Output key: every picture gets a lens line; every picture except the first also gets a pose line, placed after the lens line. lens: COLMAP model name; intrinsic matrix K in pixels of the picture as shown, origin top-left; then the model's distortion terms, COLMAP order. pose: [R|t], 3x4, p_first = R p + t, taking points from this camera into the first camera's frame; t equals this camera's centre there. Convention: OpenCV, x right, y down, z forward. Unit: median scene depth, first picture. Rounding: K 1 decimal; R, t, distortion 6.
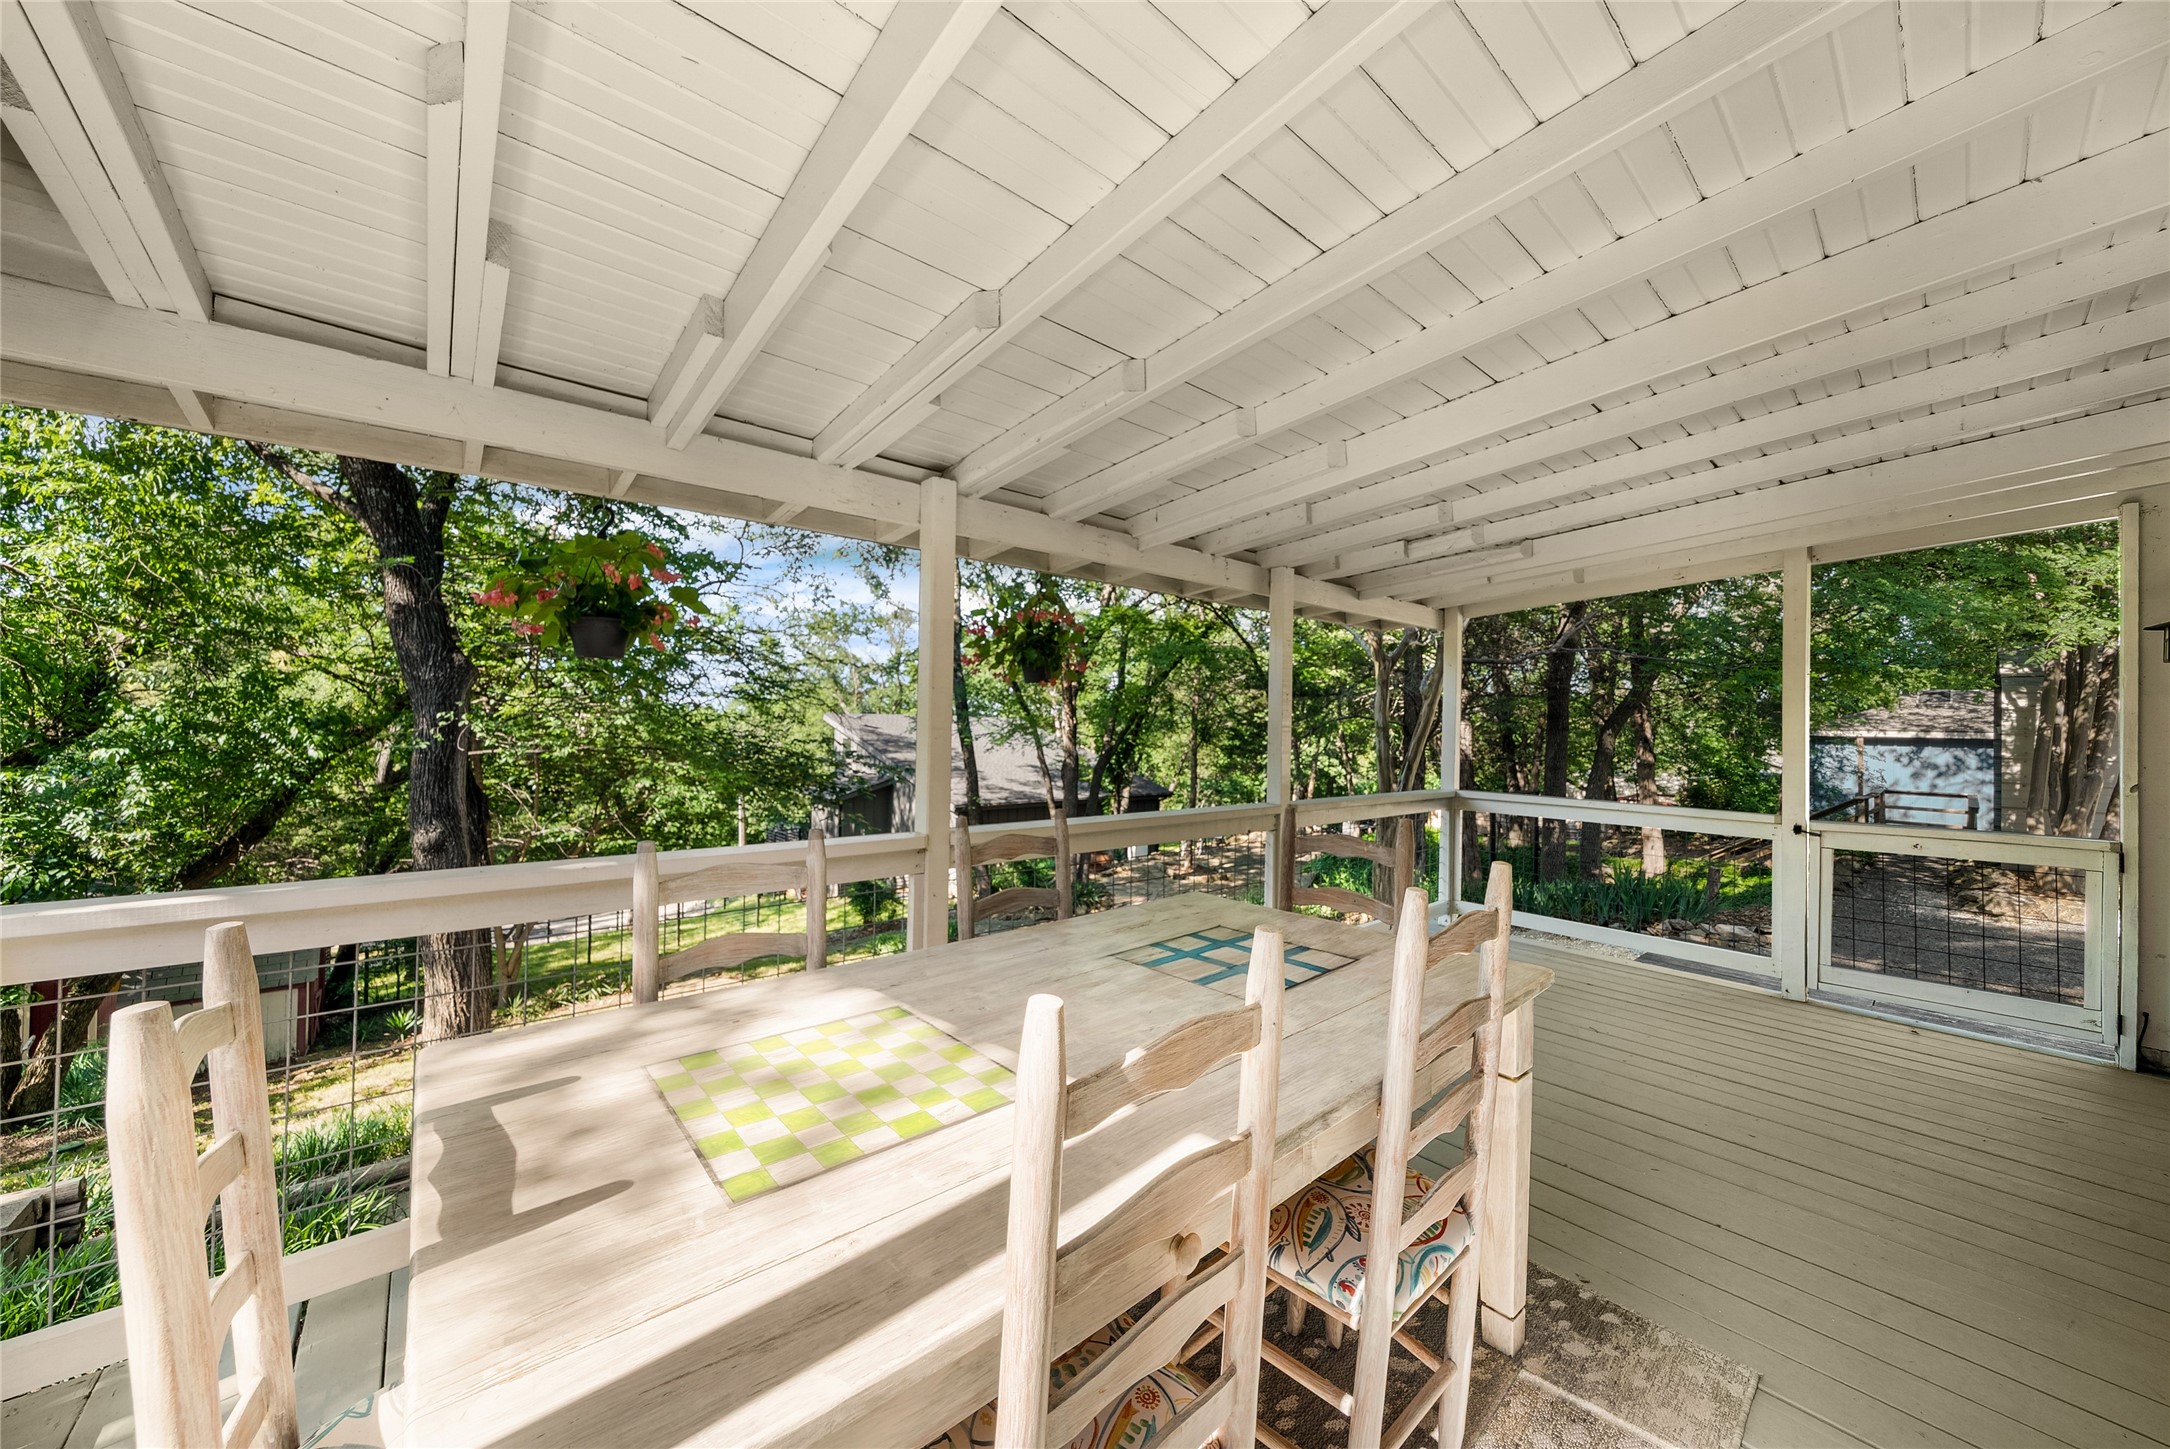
lens RADIAL K [[740.9, 0, 1085.2], [0, 740.9, 723.5], [0, 0, 1]] dist [0.000651, 0.000013]
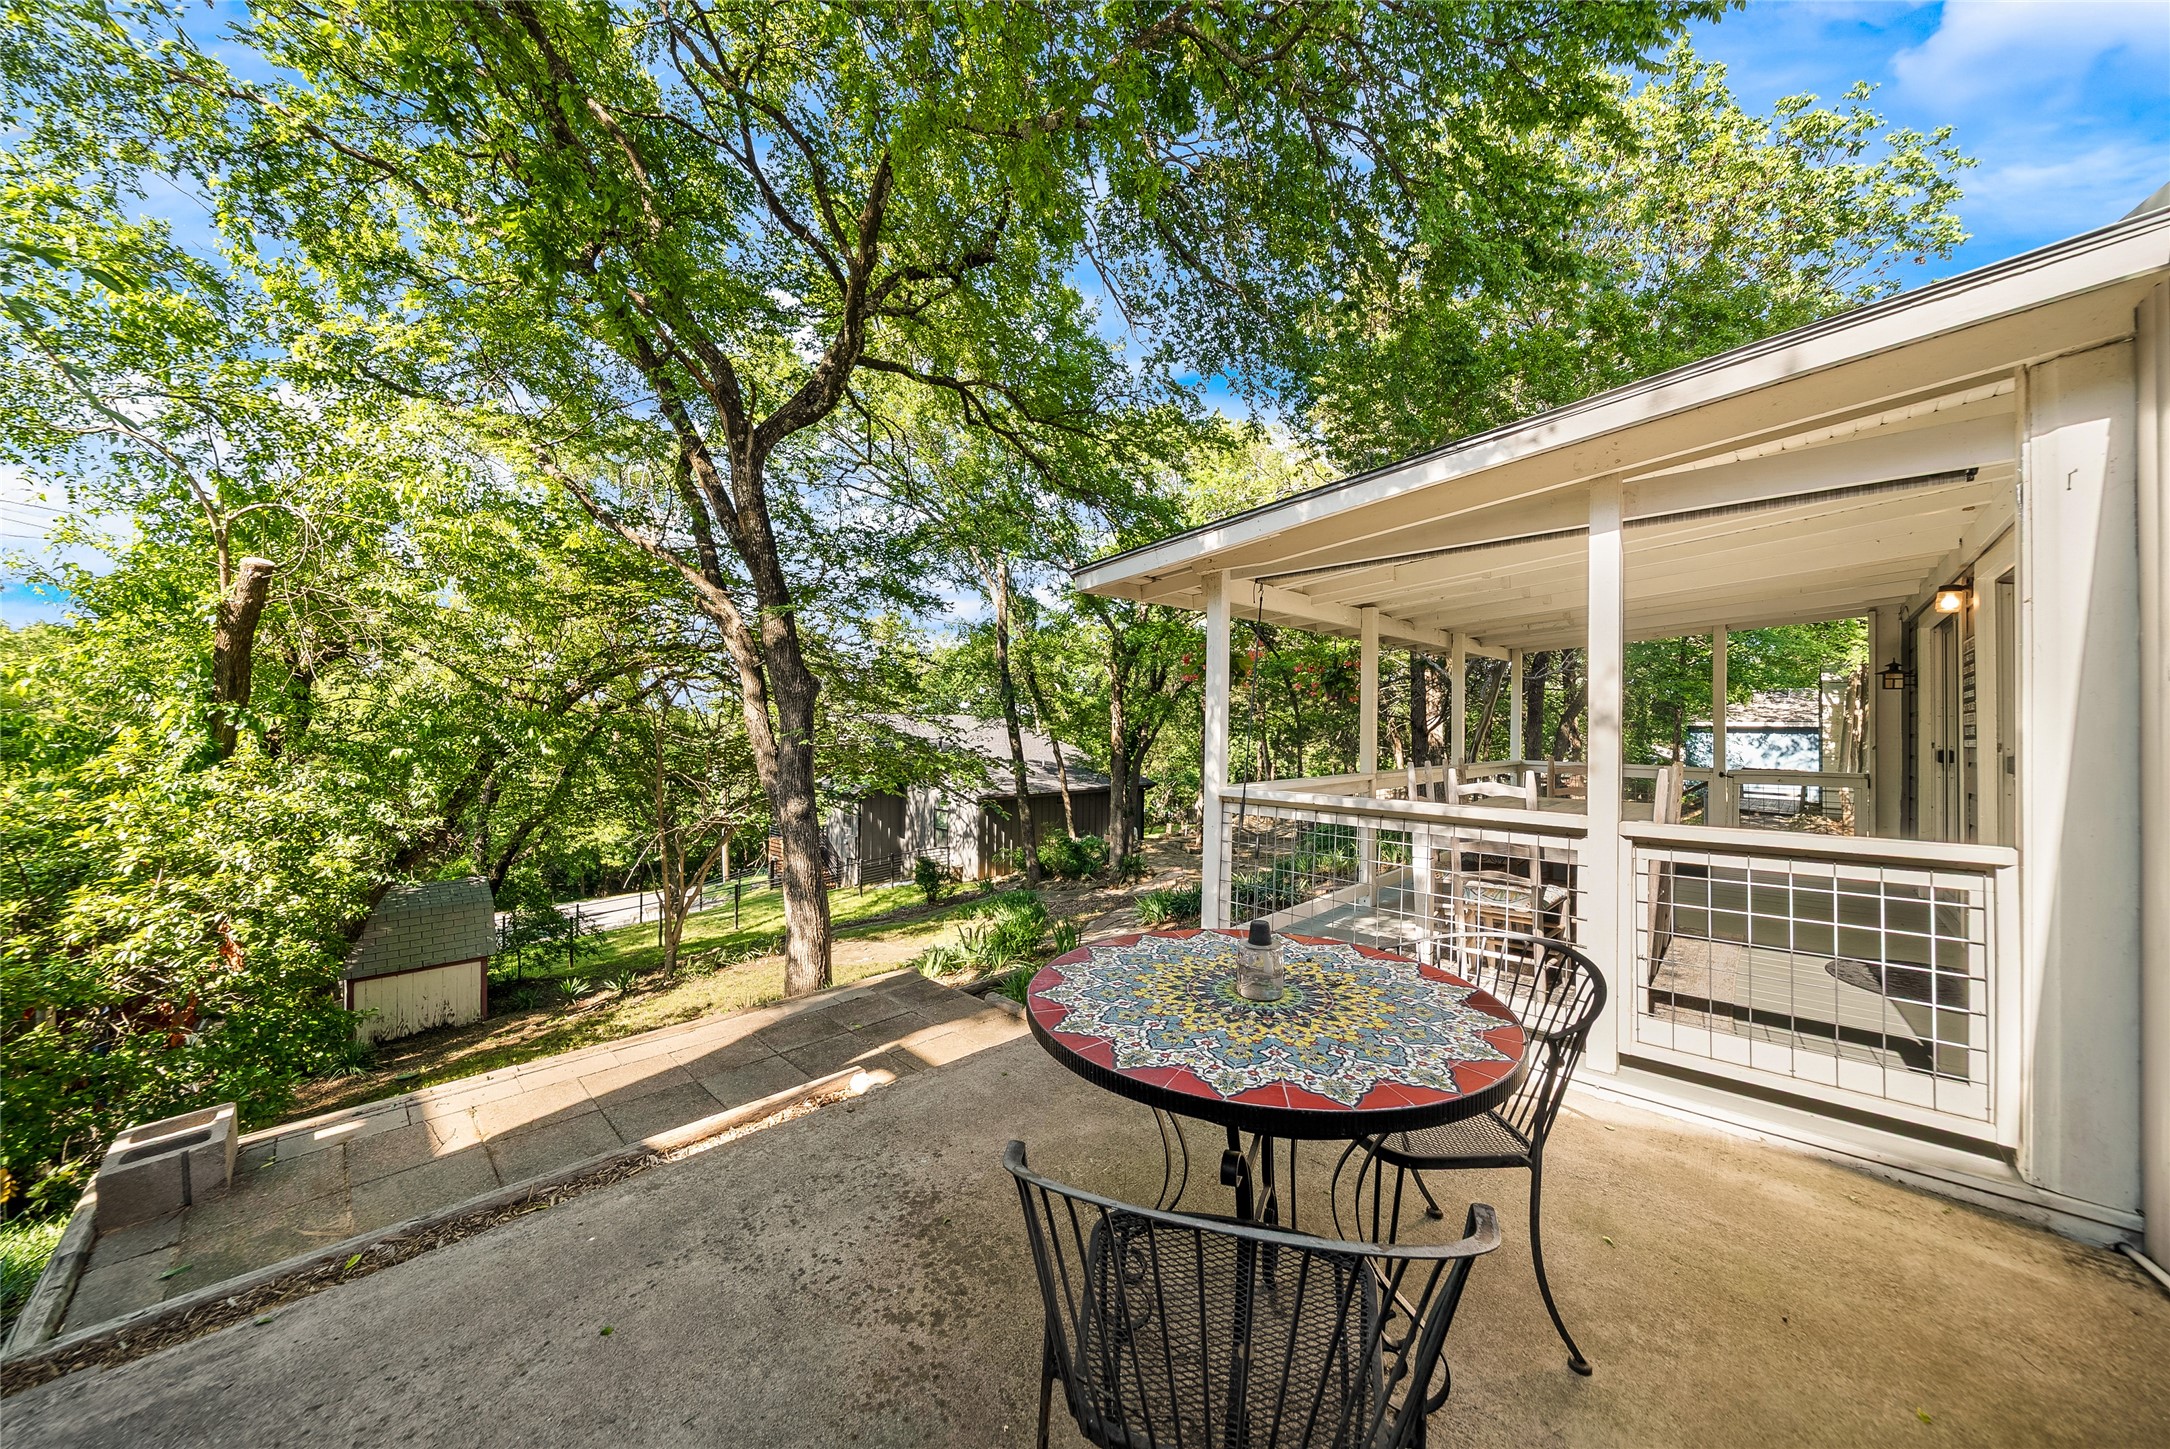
lens RADIAL K [[740.9, 0, 1085.5], [0, 740.9, 729.8], [0, 0, 1]] dist [0.000651, 0.000013]
pose [[0.994412, -0.010311, 0.105068, -0.253321], [0.009129, 0.999890, 0.011720, -0.000573], [-0.105177, -0.010696, 0.994396, -0.209735]]
